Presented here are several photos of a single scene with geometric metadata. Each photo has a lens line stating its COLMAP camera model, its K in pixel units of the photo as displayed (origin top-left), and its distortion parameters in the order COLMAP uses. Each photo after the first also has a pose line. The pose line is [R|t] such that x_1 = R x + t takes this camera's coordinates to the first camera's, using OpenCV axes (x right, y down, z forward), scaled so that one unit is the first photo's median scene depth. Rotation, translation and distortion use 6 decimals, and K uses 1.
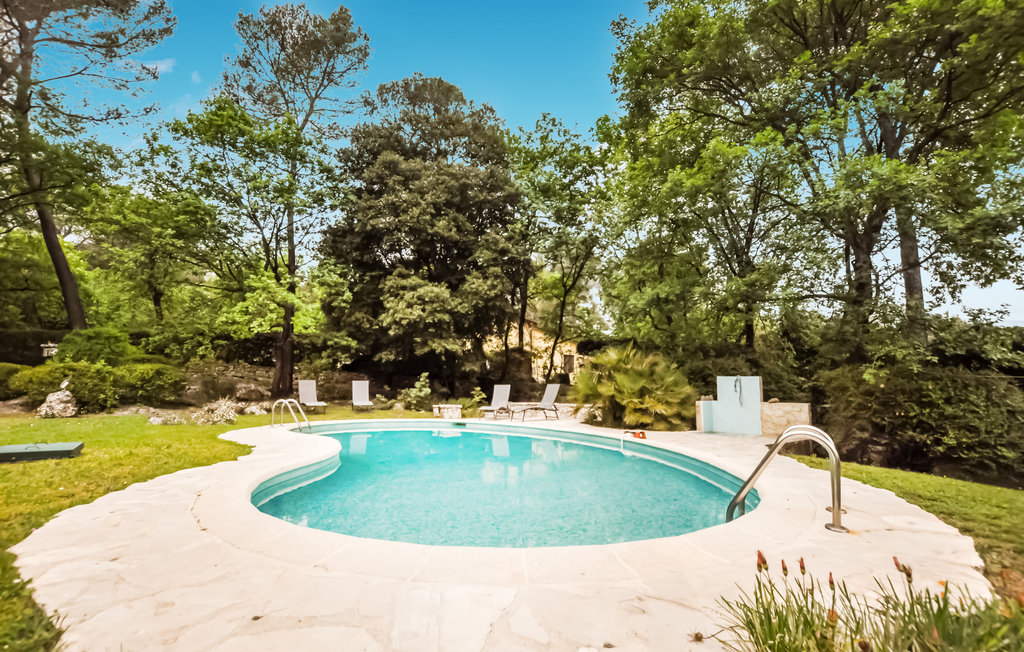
lens RADIAL K [[465.2, 0, 506.4], [0, 465.2, 342.2], [0, 0, 1]] dist [-0.019693, 0.000524]
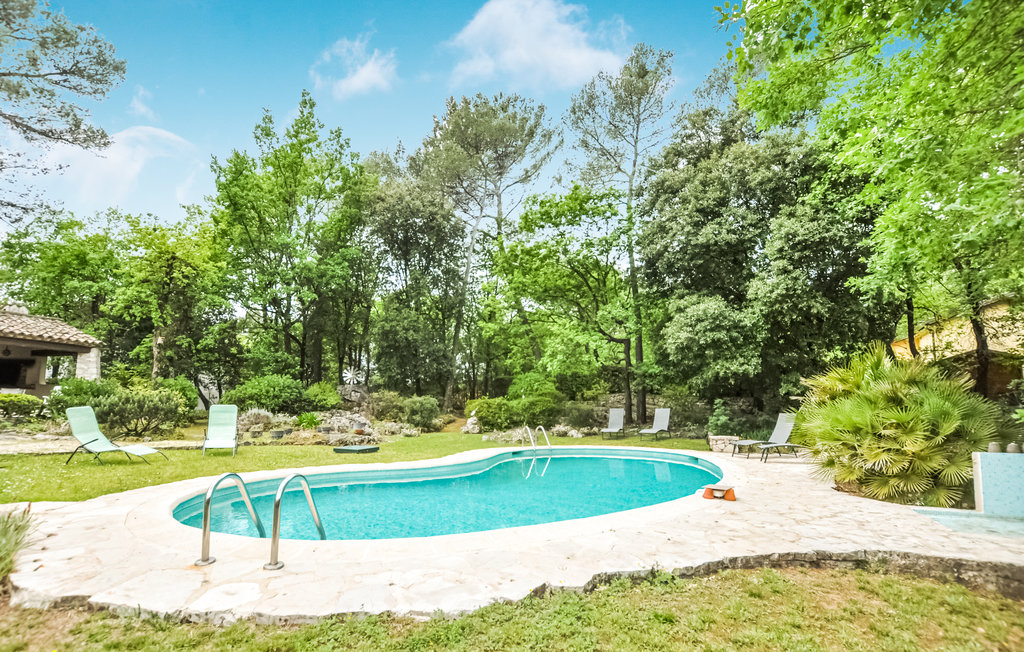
lens RADIAL K [[465.2, 0, 506.4], [0, 465.2, 342.2], [0, 0, 1]] dist [-0.019693, 0.000524]
pose [[0.487640, -0.126671, -0.863807, 0.589884], [0.078309, 0.991776, -0.101230, 0.023229], [0.869526, -0.018280, 0.493549, 0.331204]]
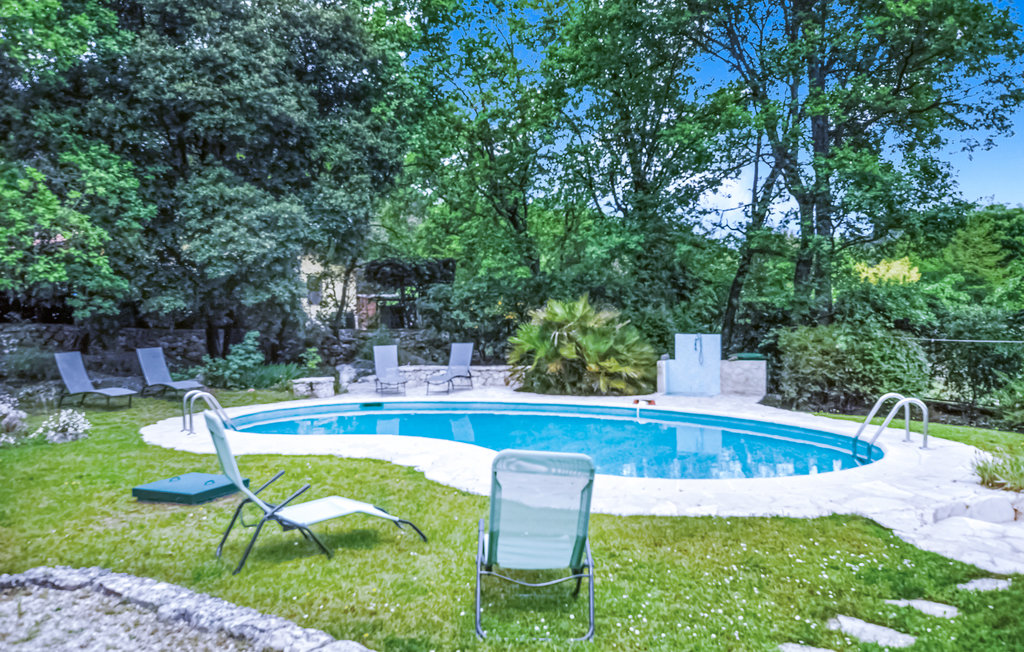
lens RADIAL K [[848.5, 0, 512.0], [0, 848.5, 326.0], [0, 0, 1]] dist [0.085004, 0.001030]
pose [[0.859922, -0.032191, 0.509409, -0.703811], [-0.027116, 0.993719, 0.108570, -0.120528], [-0.509705, -0.107175, 0.853648, -0.305390]]
